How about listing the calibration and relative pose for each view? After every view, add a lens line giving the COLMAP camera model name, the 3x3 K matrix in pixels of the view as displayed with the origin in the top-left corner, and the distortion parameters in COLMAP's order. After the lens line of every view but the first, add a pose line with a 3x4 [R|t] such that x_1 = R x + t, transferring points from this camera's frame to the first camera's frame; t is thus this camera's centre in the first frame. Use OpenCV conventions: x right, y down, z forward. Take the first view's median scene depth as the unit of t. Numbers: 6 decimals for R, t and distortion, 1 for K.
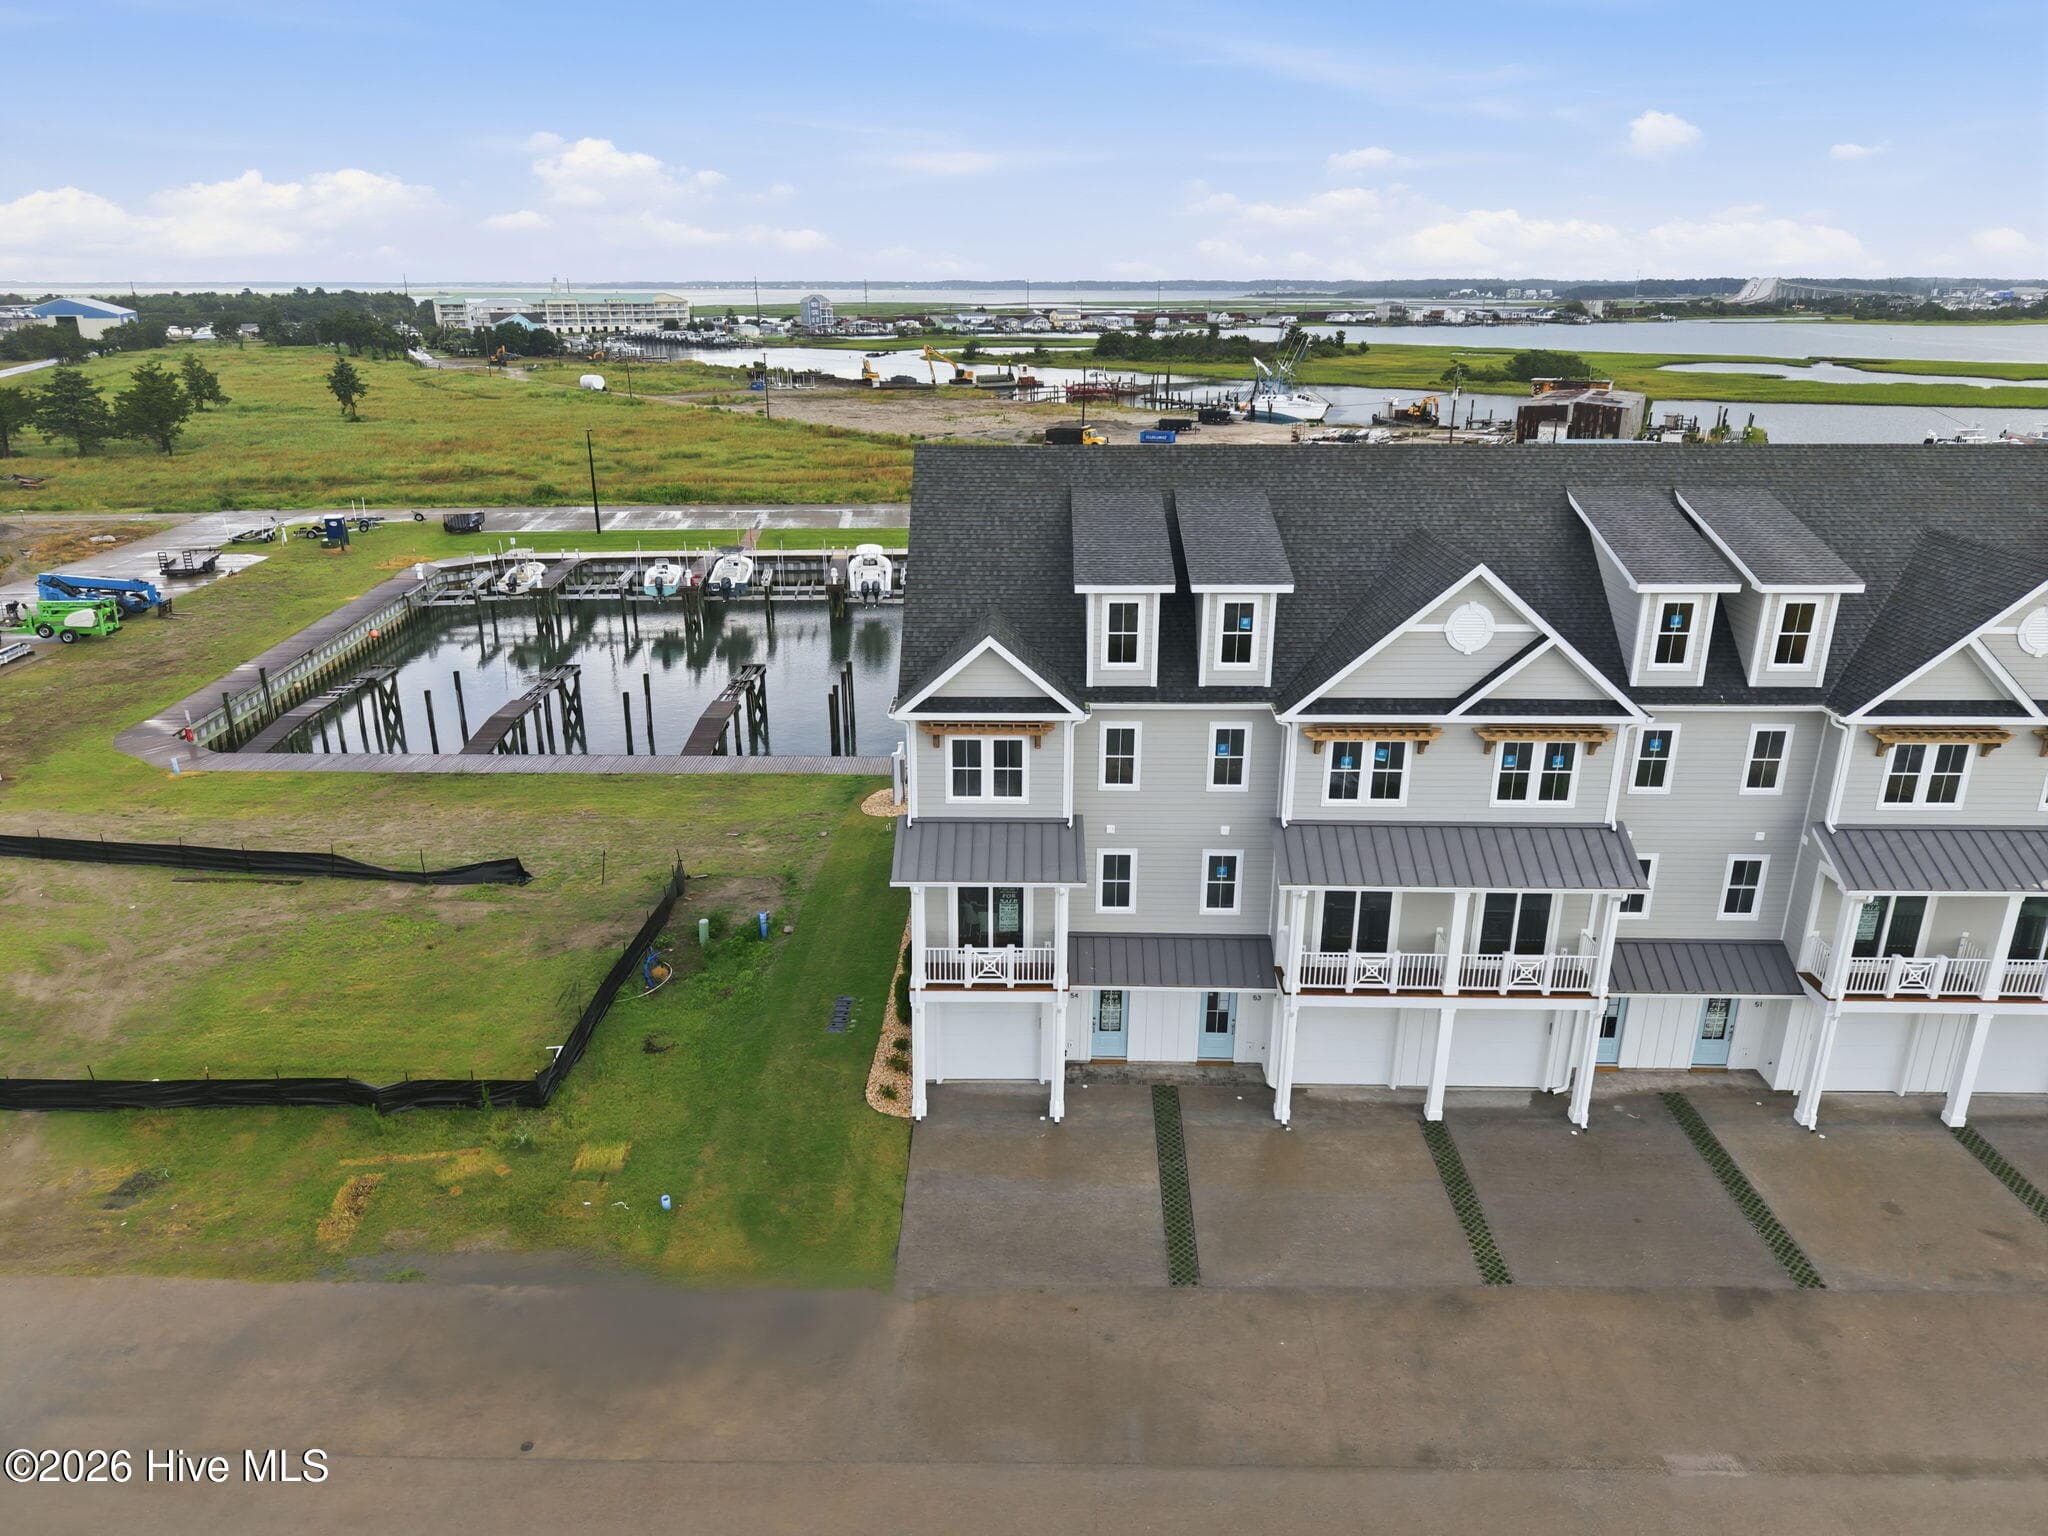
lens RADIAL K [[1376.0, 0, 1023.3], [0, 1376.0, 787.4], [0, 0, 1]] dist [0.028009, -0.034708]
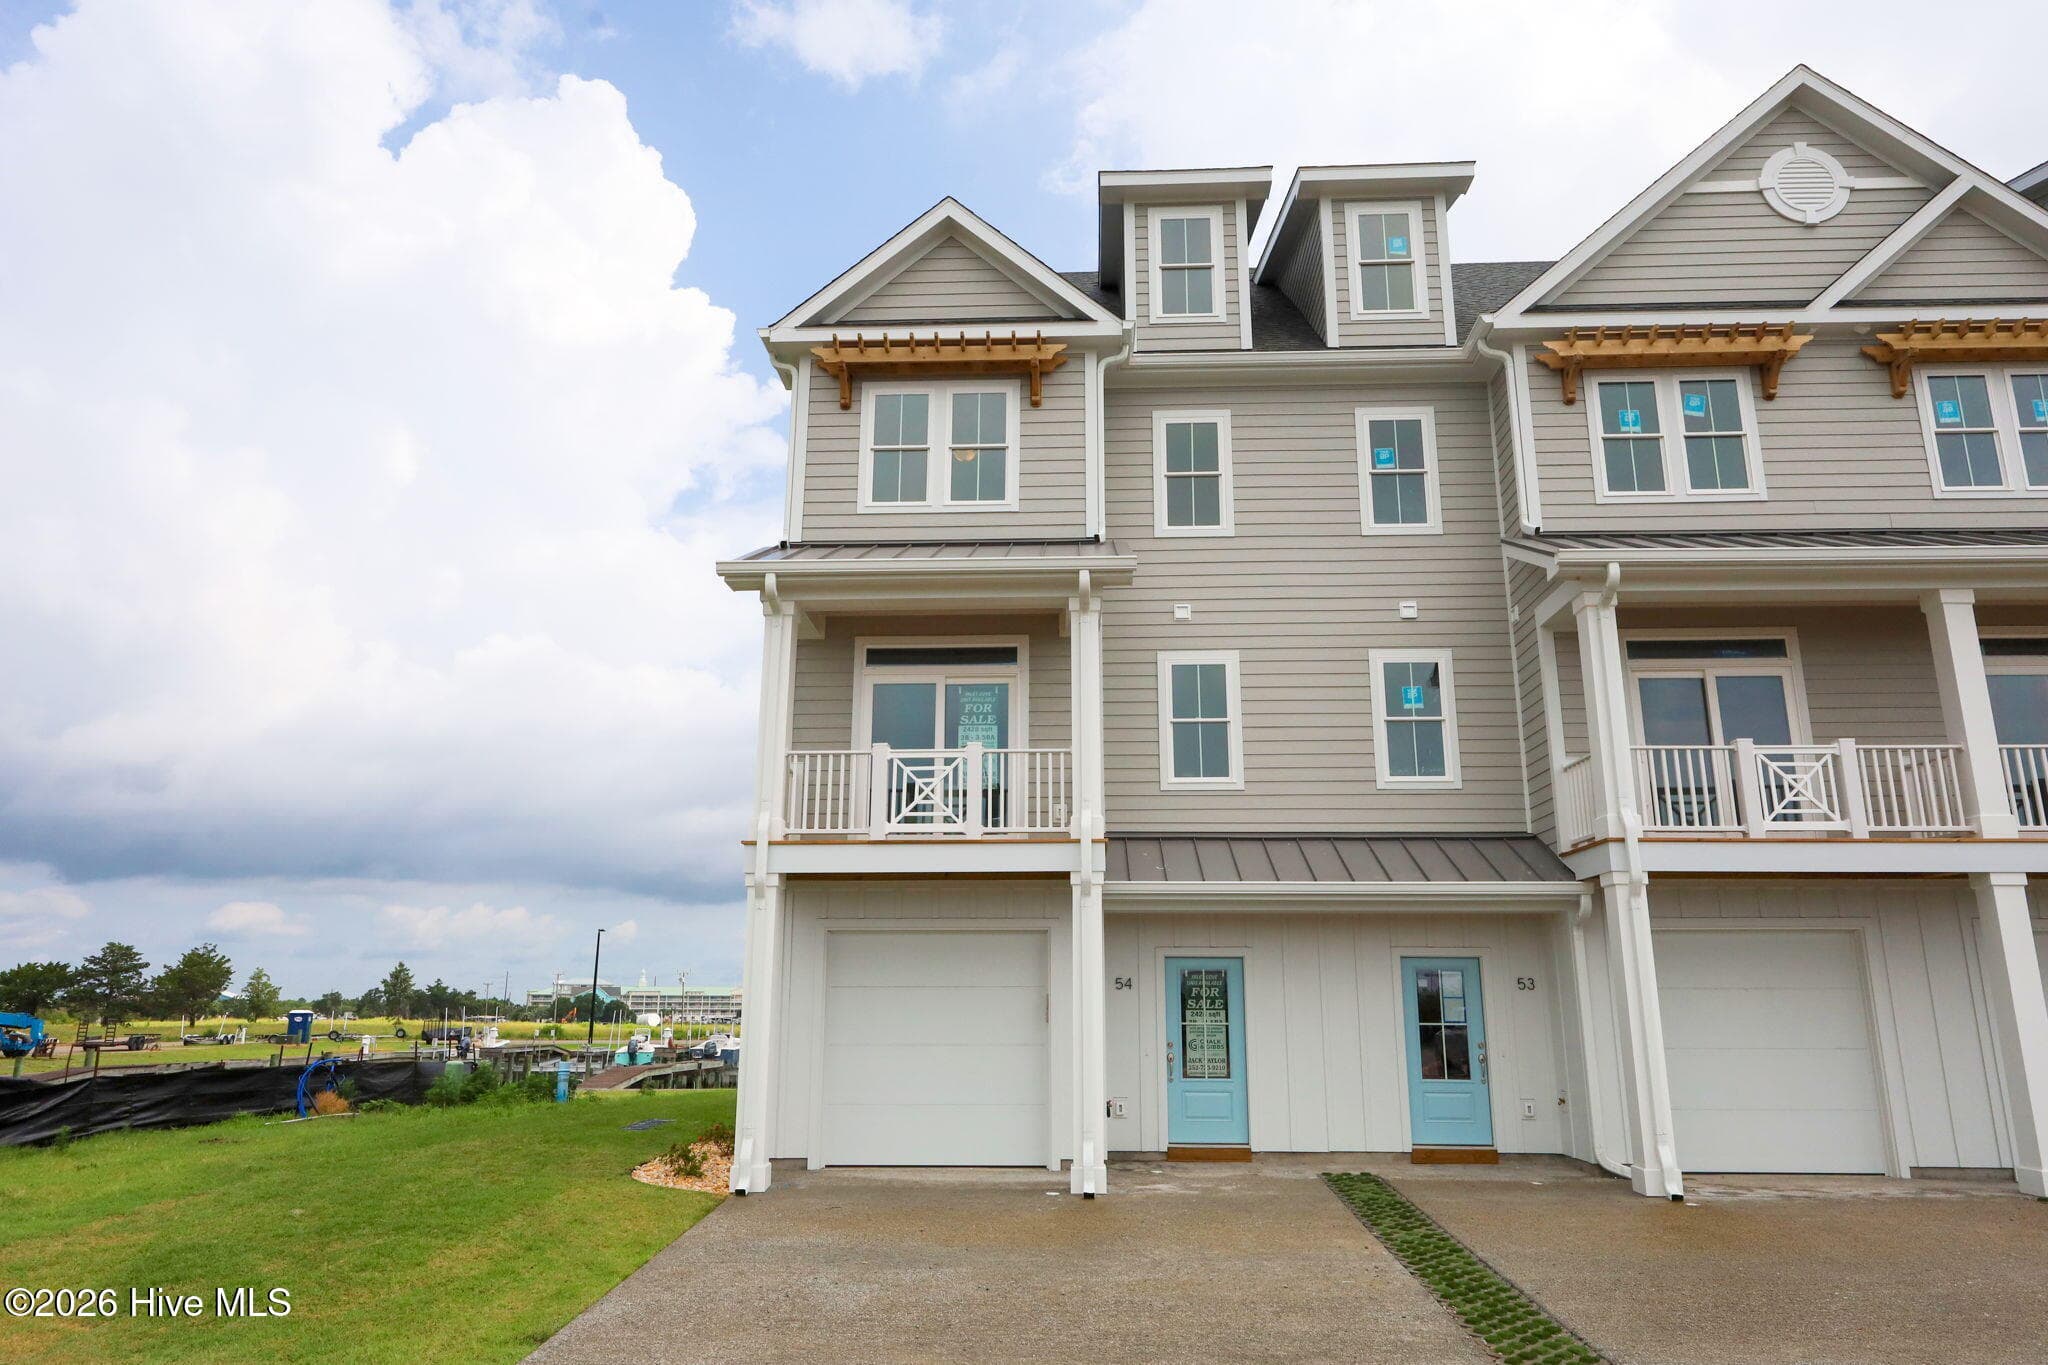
lens RADIAL K [[1347.8, 0, 1022.0], [0, 1347.8, 686.6], [0, 0, 1]] dist [-0.024843, 0.011480]
pose [[0.999081, -0.014995, -0.040162, 0.022275], [-0.009287, 0.838886, -0.544228, 0.314114], [0.041852, 0.544100, 0.837976, 0.568876]]
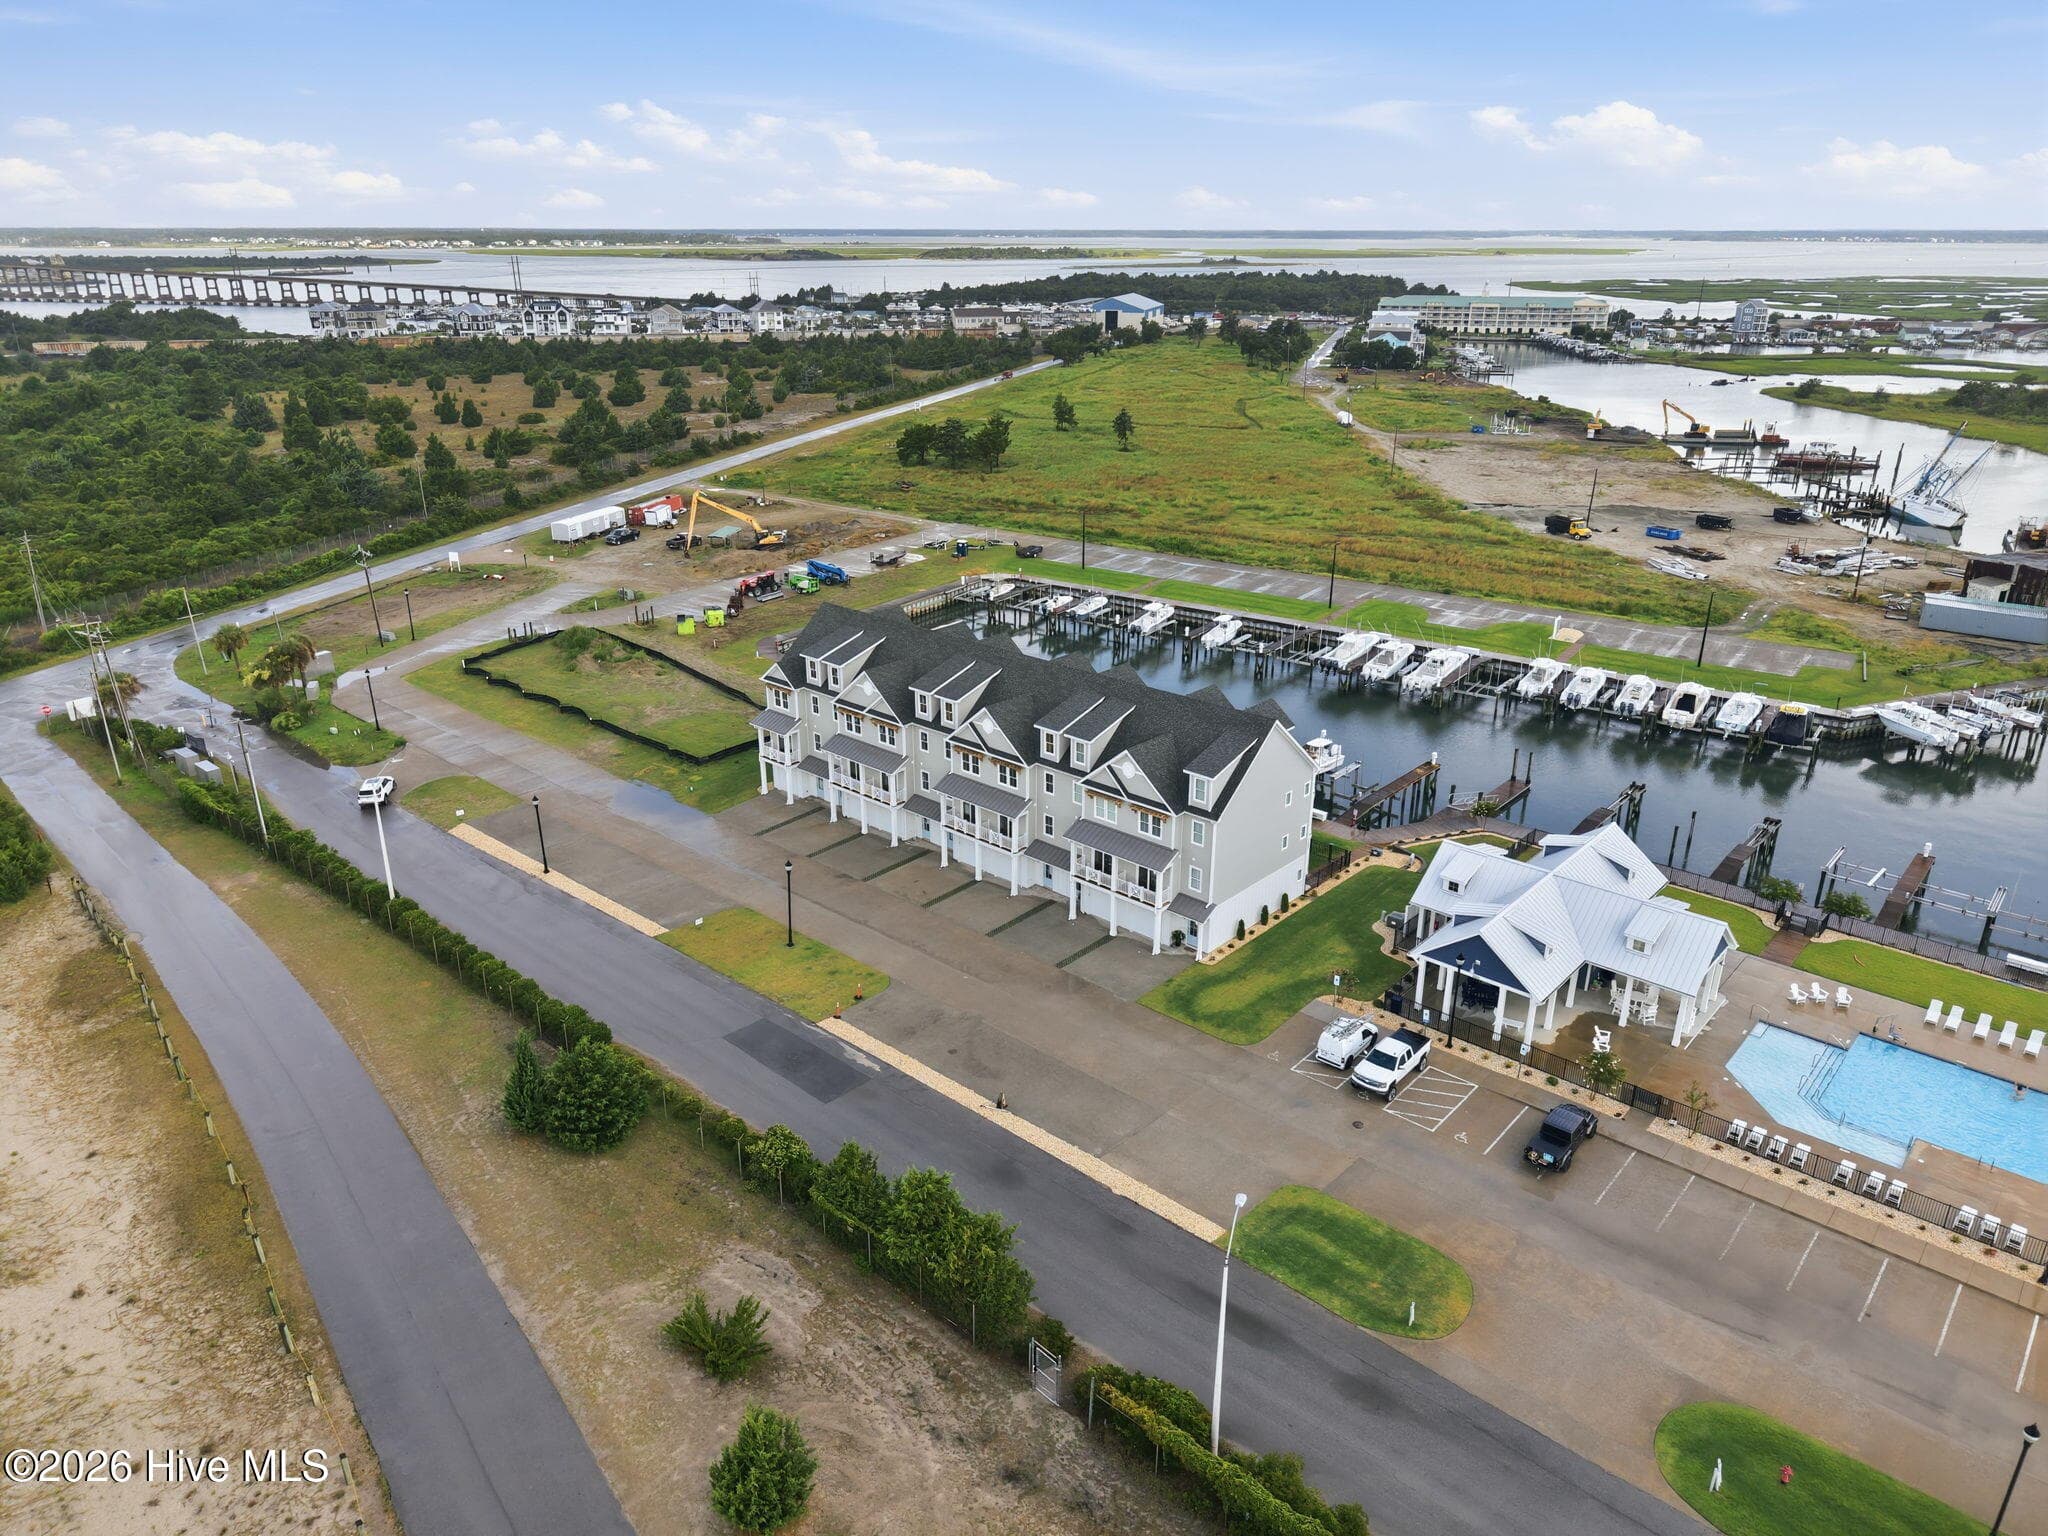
lens RADIAL K [[1376.0, 0, 1027.0], [0, 1376.0, 764.3], [0, 0, 1]] dist [0.028009, -0.034708]
pose [[0.757803, 0.240584, -0.606510, 2.444801], [-0.227811, 0.968600, 0.099576, -0.324067], [0.611422, 0.062711, 0.788816, -1.308693]]
